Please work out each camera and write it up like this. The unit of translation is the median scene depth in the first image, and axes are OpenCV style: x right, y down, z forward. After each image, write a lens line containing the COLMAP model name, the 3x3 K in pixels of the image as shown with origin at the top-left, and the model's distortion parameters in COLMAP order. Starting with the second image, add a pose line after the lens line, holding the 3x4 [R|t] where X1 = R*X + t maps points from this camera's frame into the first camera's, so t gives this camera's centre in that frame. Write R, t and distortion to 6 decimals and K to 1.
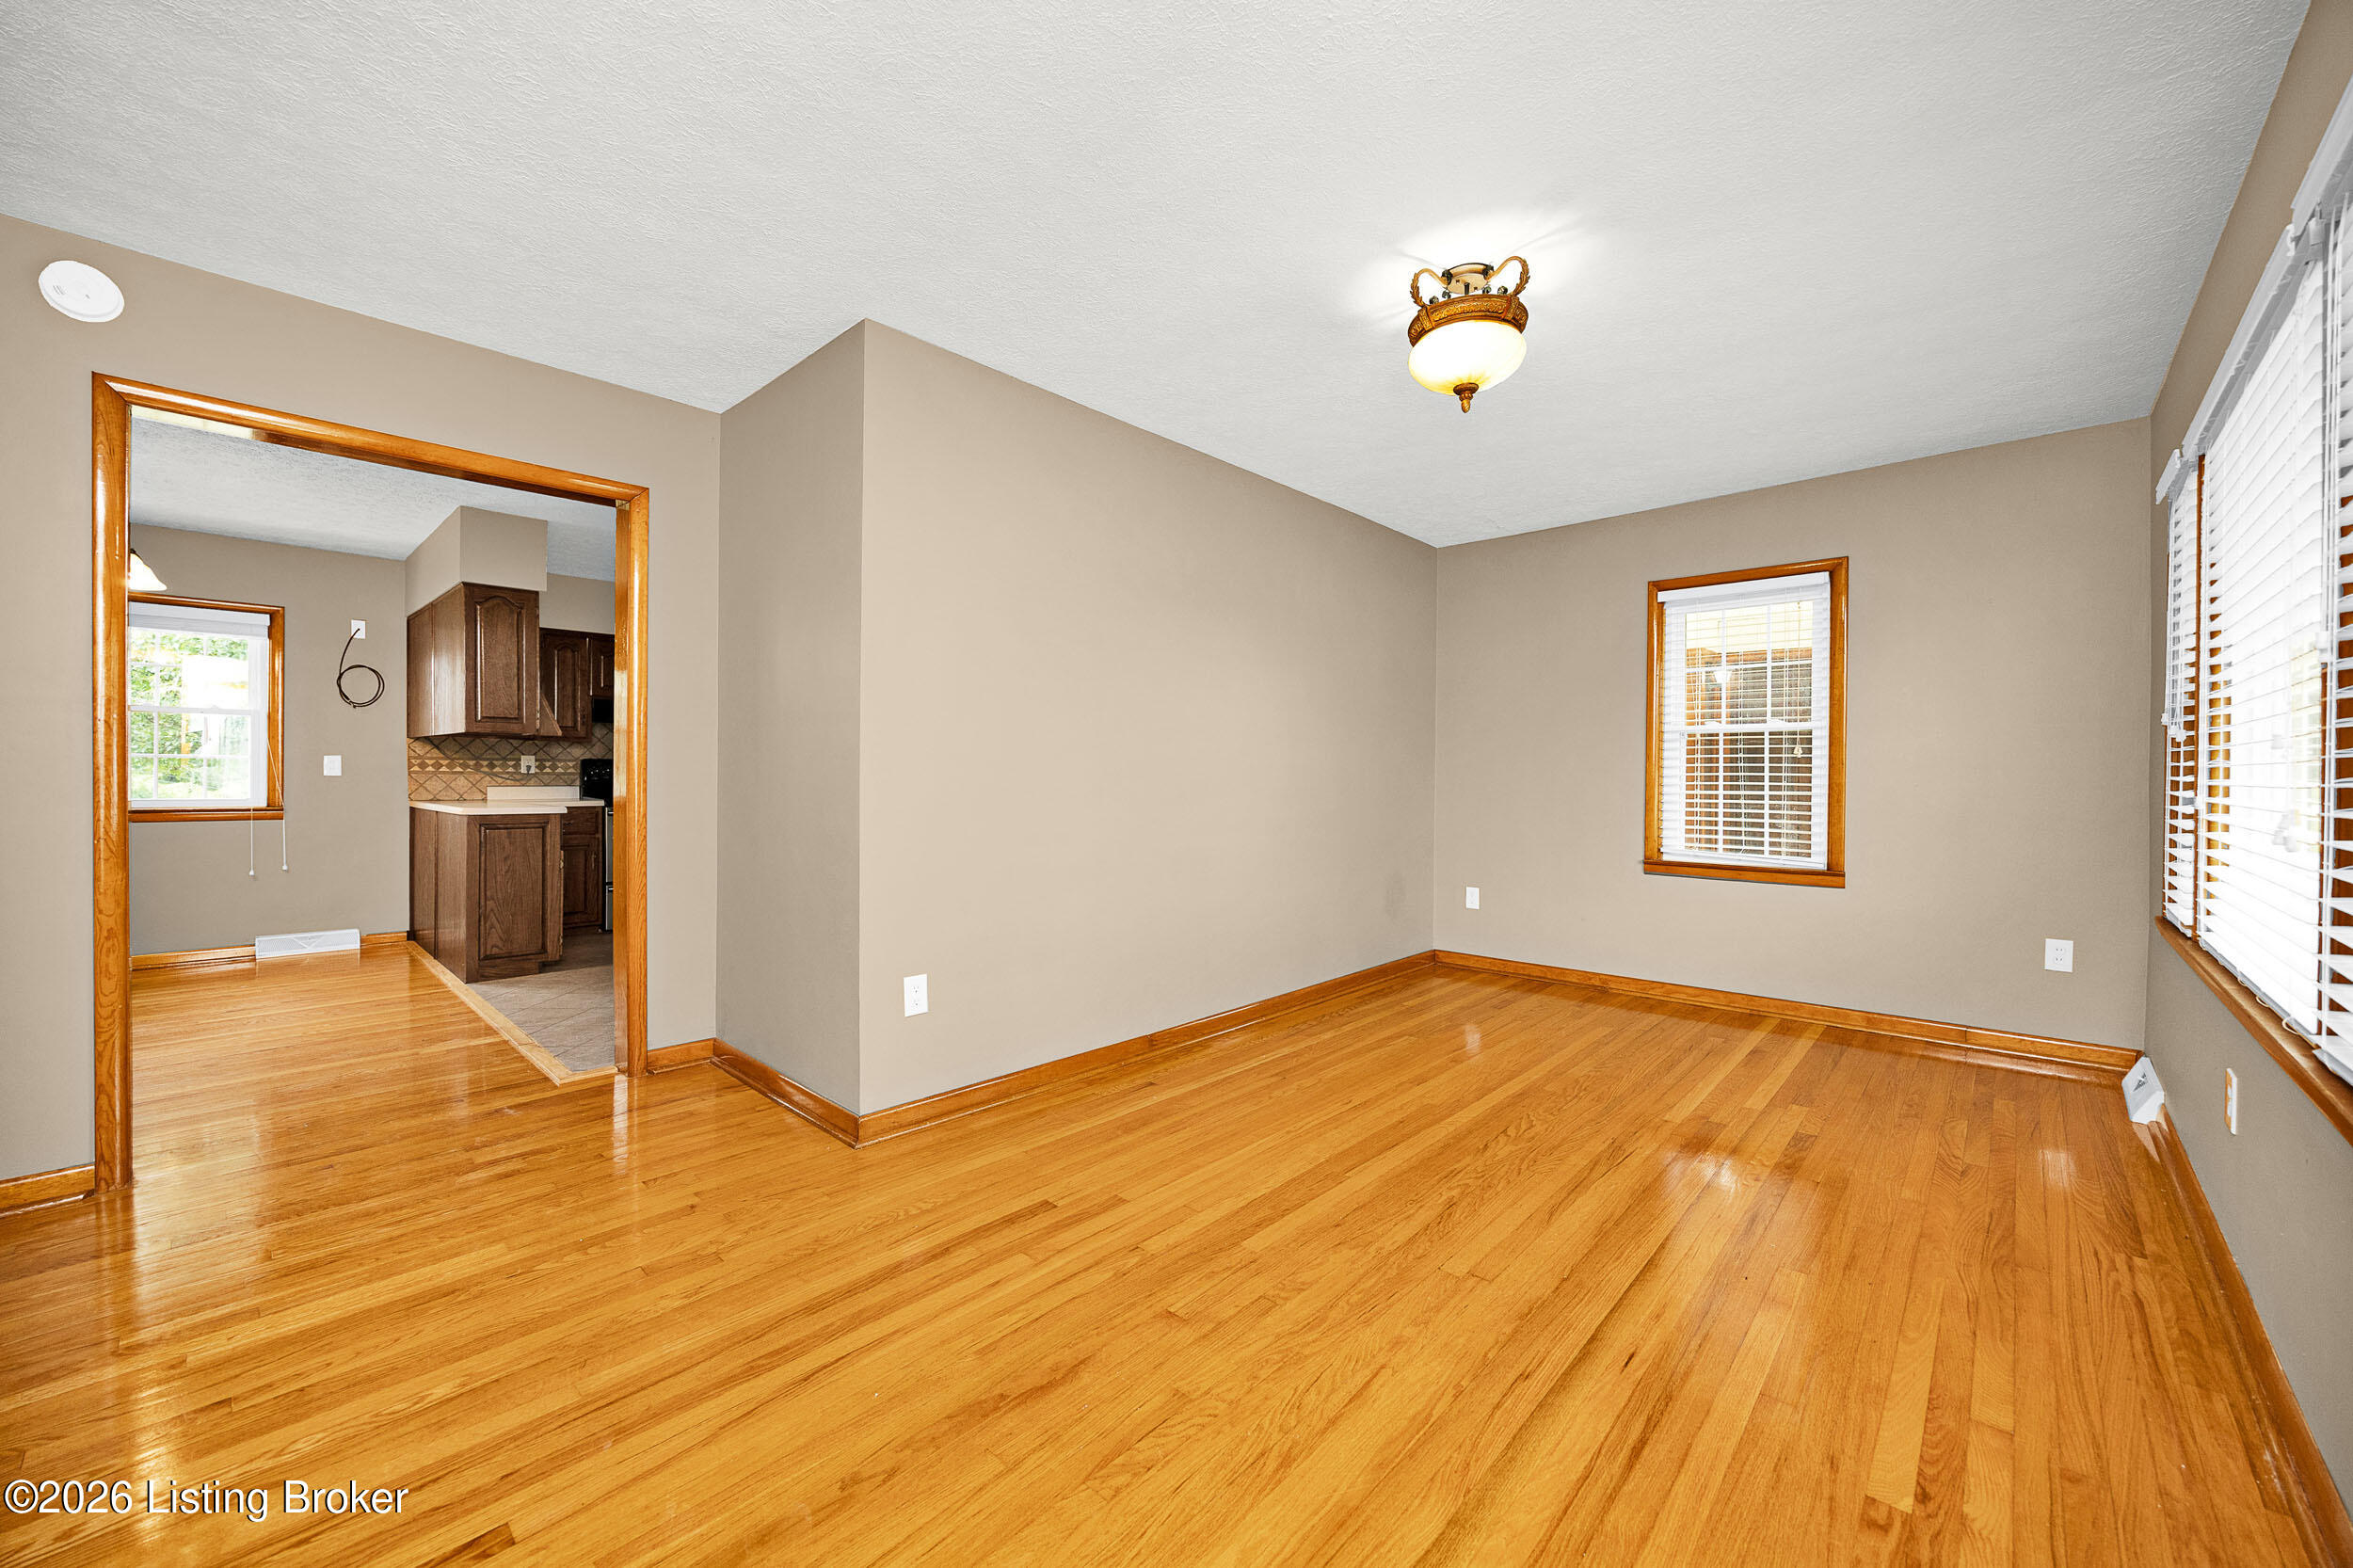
lens RADIAL K [[917.6, 0, 1187.8], [0, 917.6, 787.2], [0, 0, 1]] dist [0.000121, 0.000112]
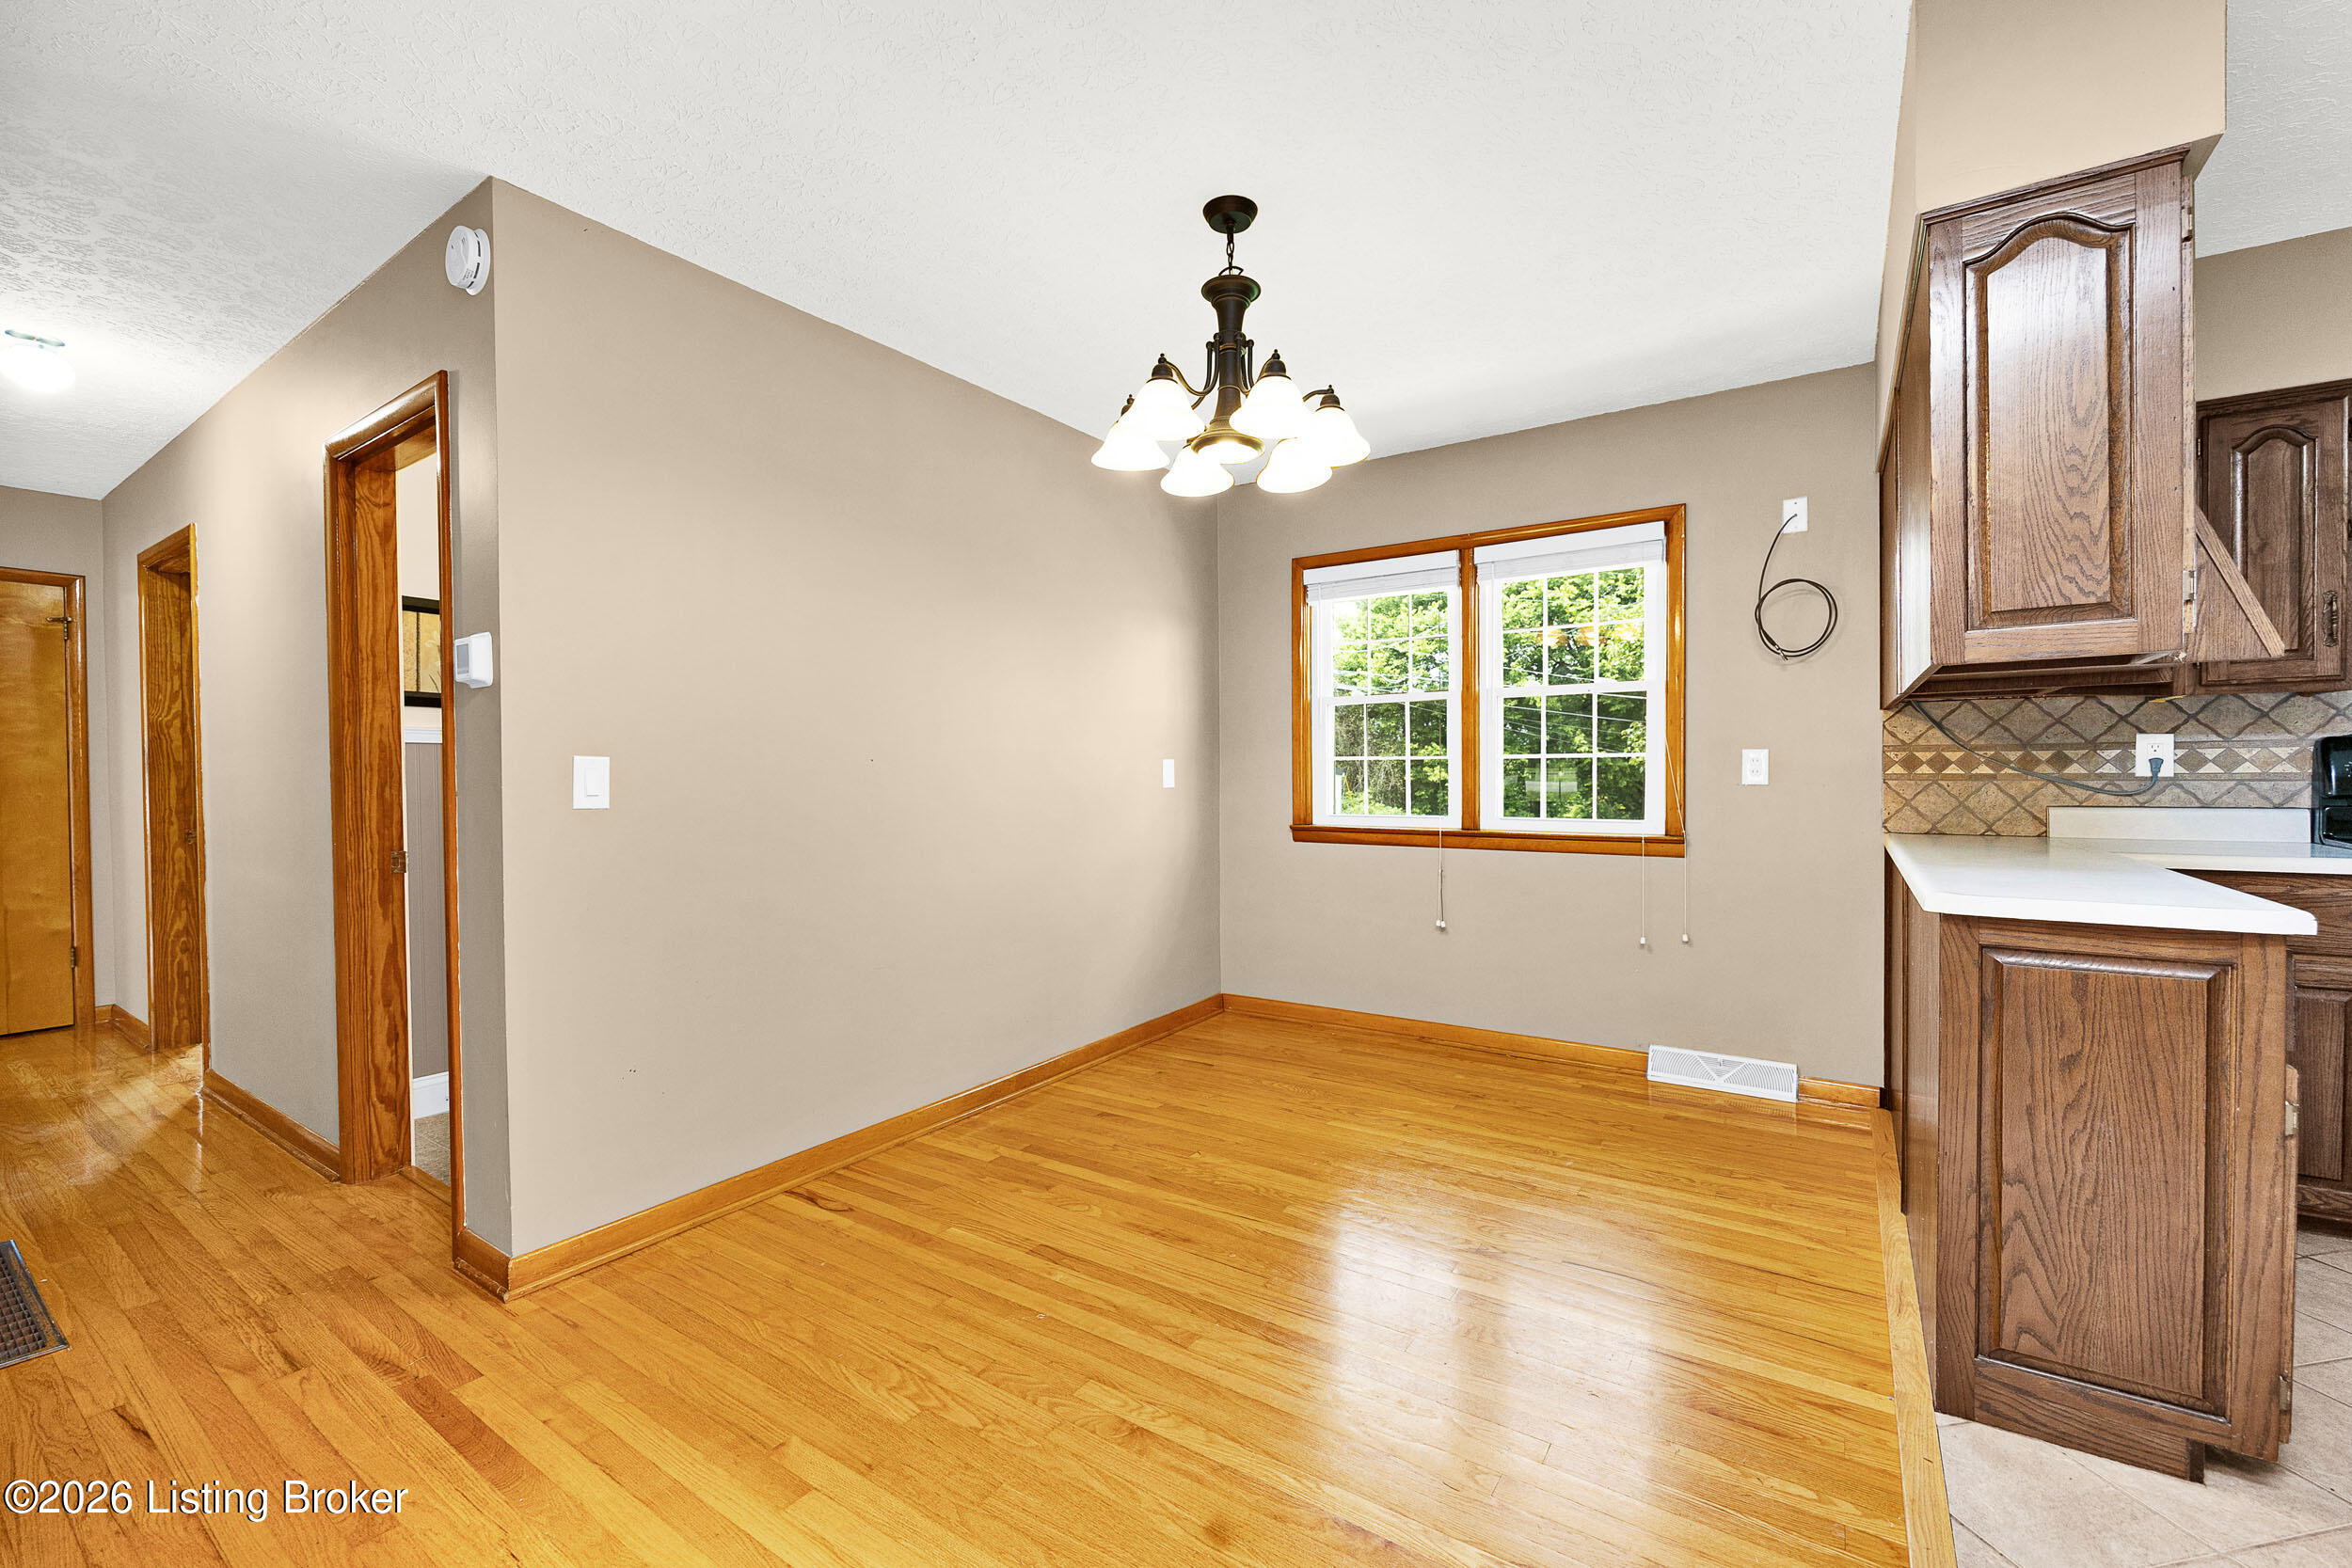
lens RADIAL K [[954.8, 0, 1179.3], [0, 954.8, 784.5], [0, 0, 1]] dist [-0.003781, -0.000116]
pose [[0.153224, 0.006749, -0.988168, -0.388683], [-0.001156, 0.999977, 0.006651, -0.015253], [0.988191, 0.000123, 0.153228, 0.535957]]
